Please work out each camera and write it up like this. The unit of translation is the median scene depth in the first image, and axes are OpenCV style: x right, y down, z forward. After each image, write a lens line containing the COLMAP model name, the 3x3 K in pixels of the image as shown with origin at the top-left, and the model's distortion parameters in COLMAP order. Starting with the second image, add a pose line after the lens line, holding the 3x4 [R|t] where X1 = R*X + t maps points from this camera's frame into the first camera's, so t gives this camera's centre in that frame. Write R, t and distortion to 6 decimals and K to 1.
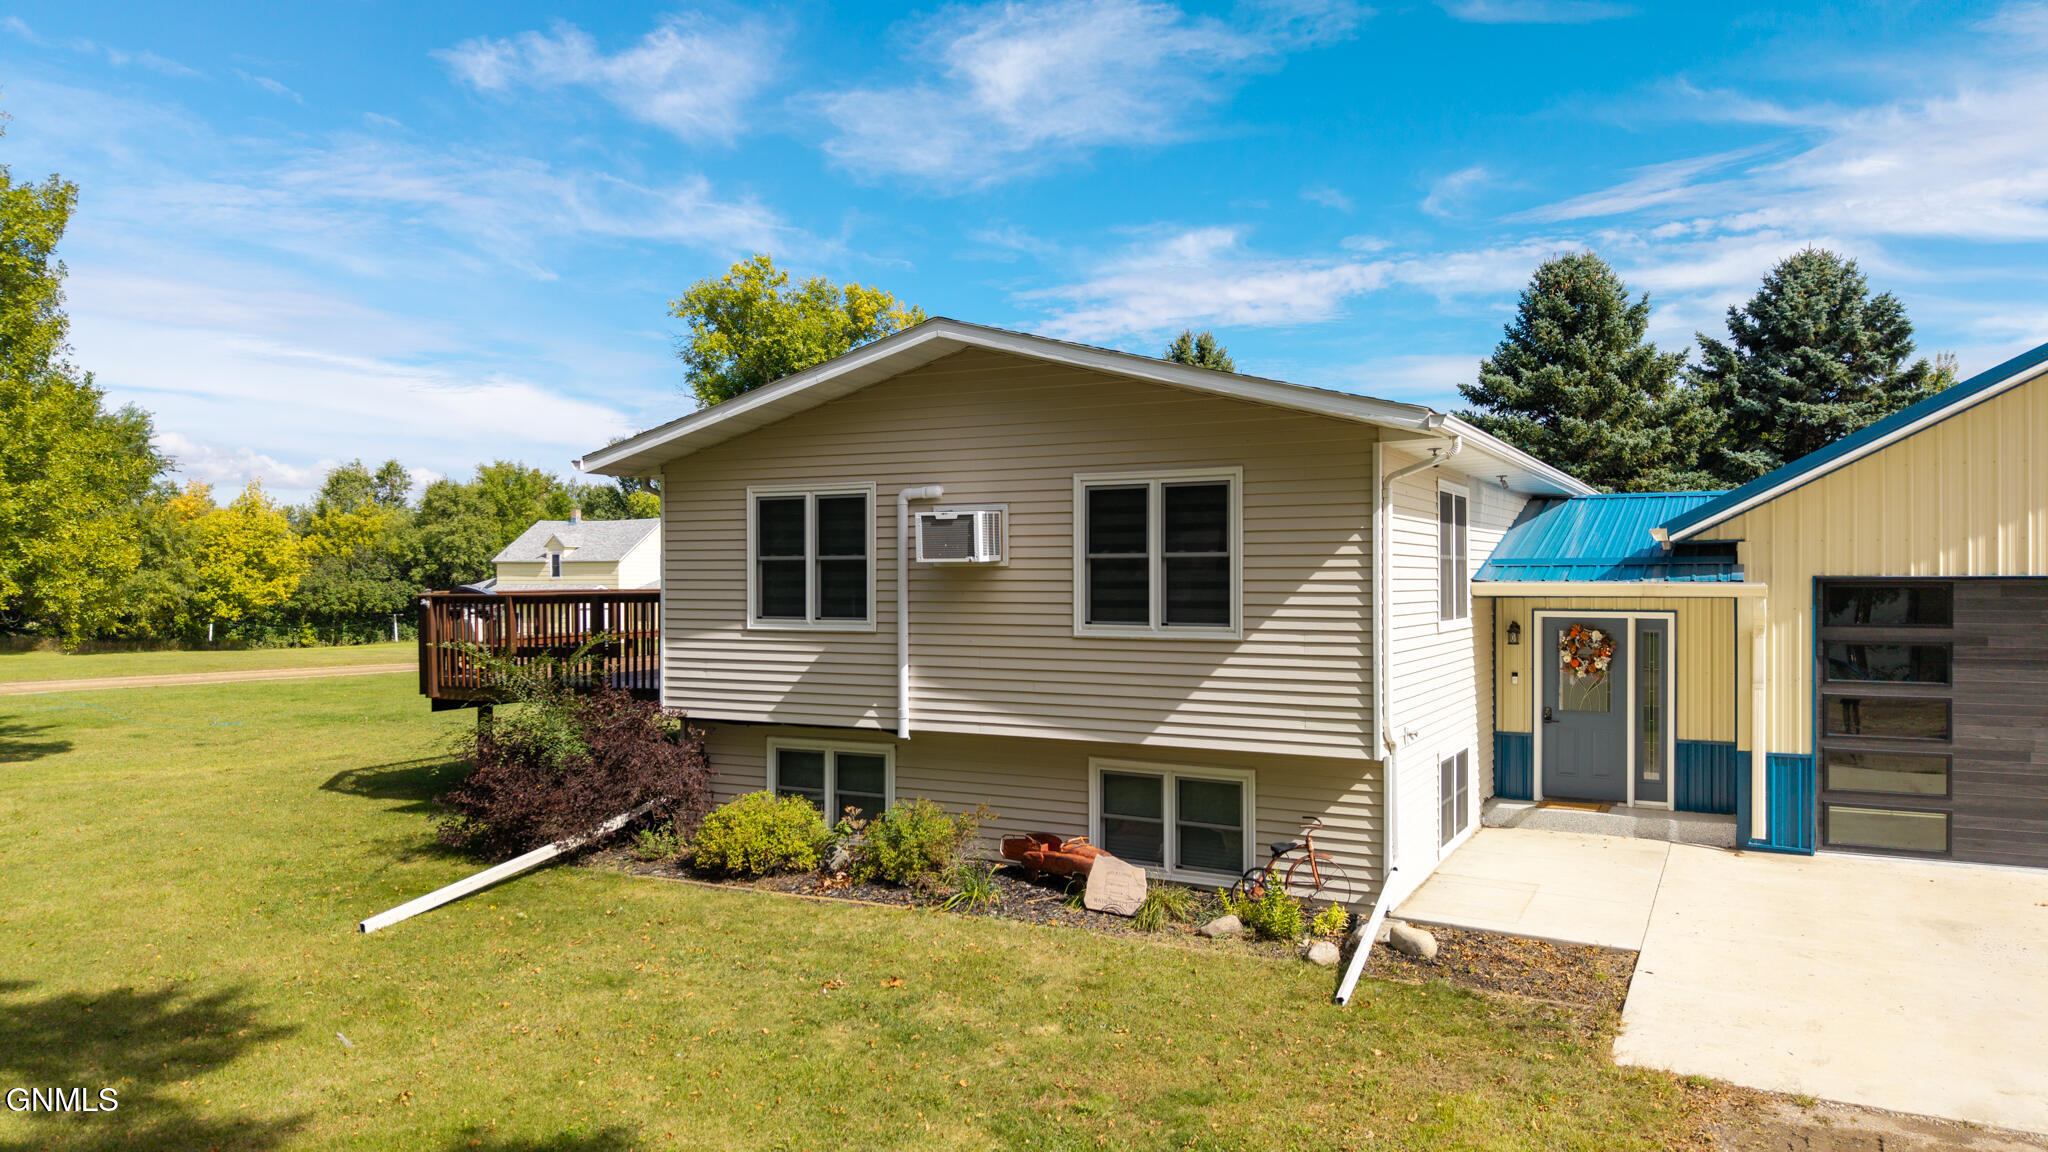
lens RADIAL K [[1367.9, 0, 1026.6], [0, 1367.9, 579.2], [0, 0, 1]] dist [0.026517, -0.005192]
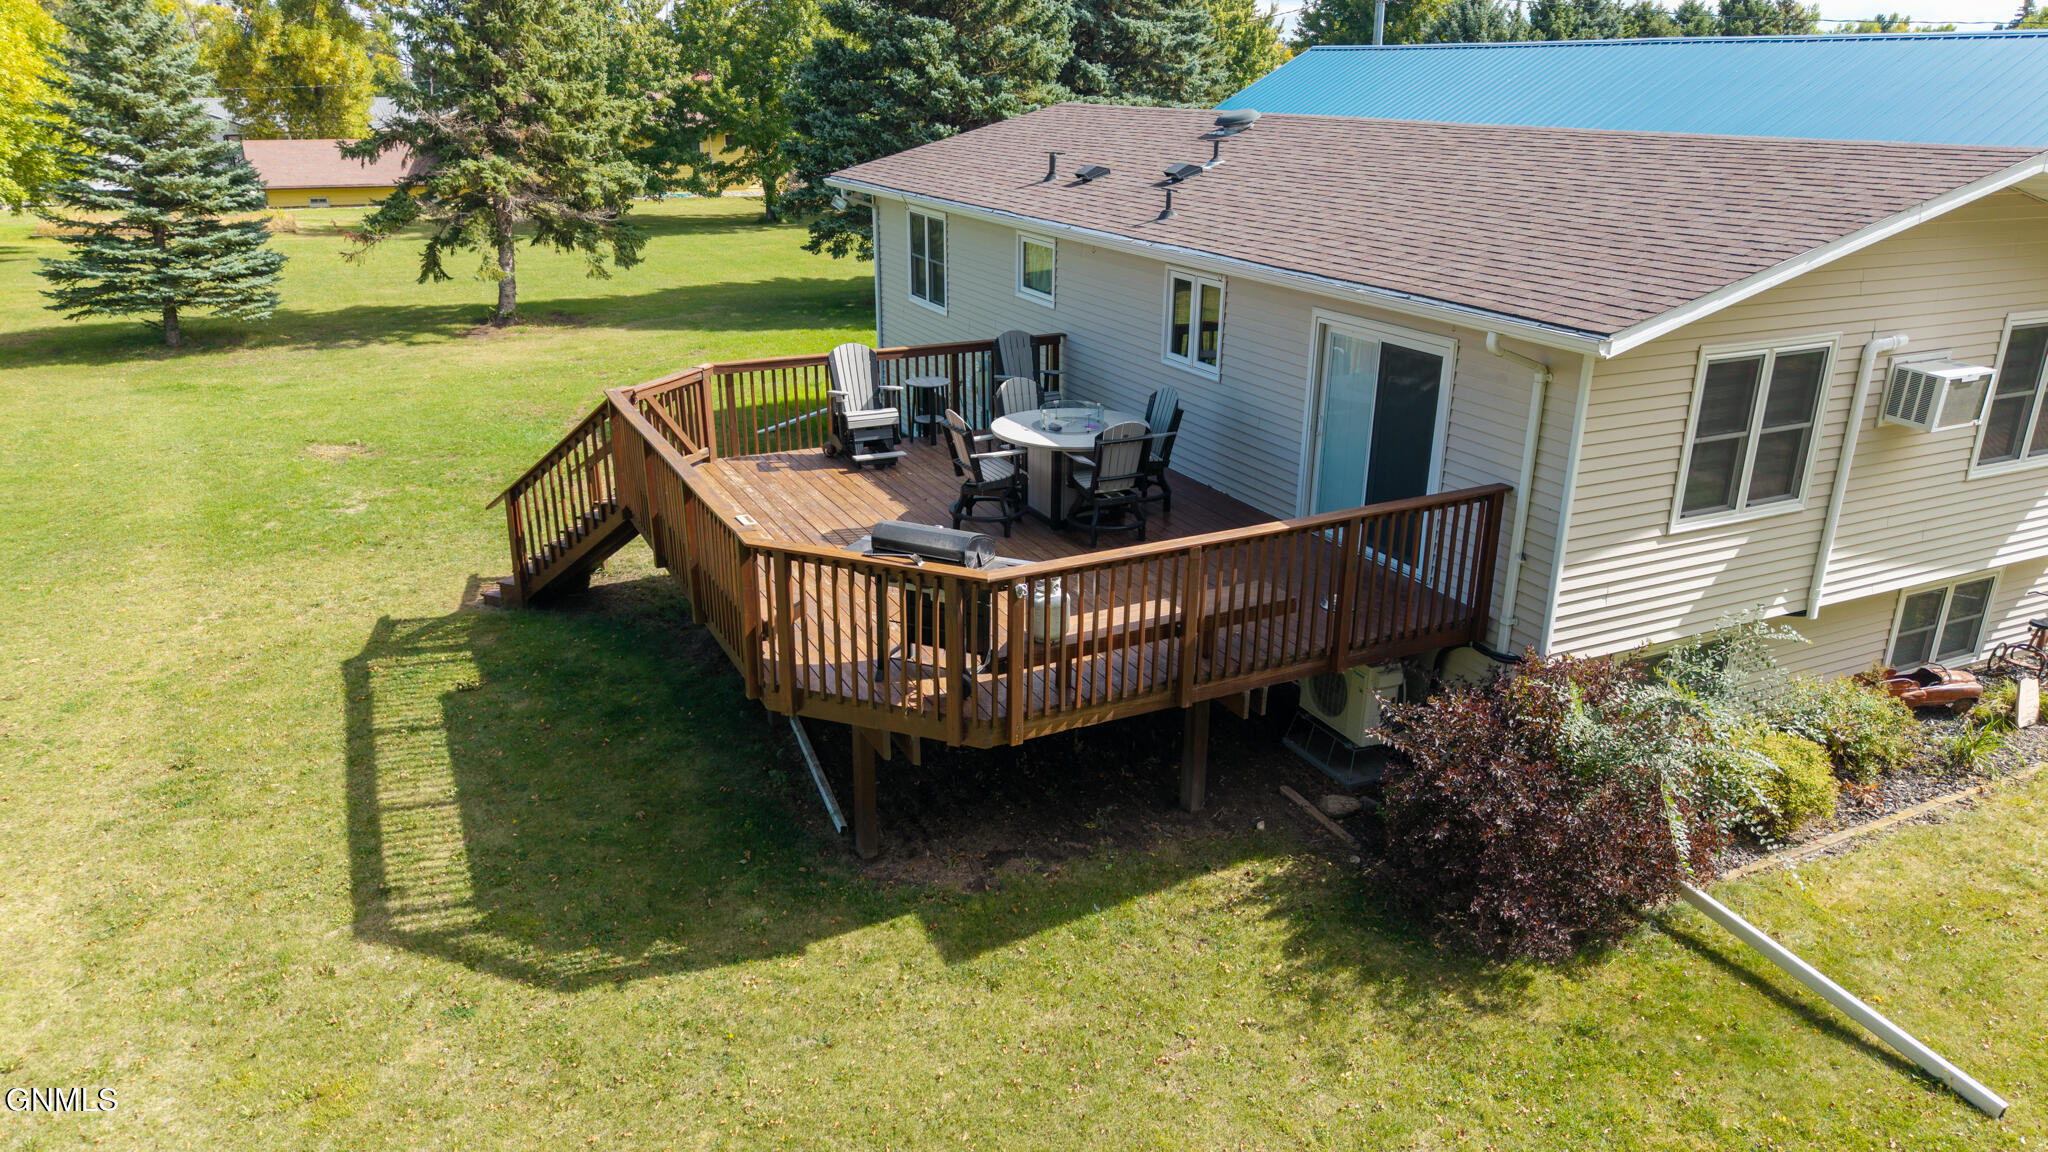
lens RADIAL K [[1367.9, 0, 1024.7], [0, 1367.9, 576.9], [0, 0, 1]] dist [0.026517, -0.005192]
pose [[0.592753, -0.269721, 0.758877, -0.419584], [-0.012699, 0.939007, 0.343662, -0.083328], [-0.805284, -0.213344, 0.553174, 0.360320]]
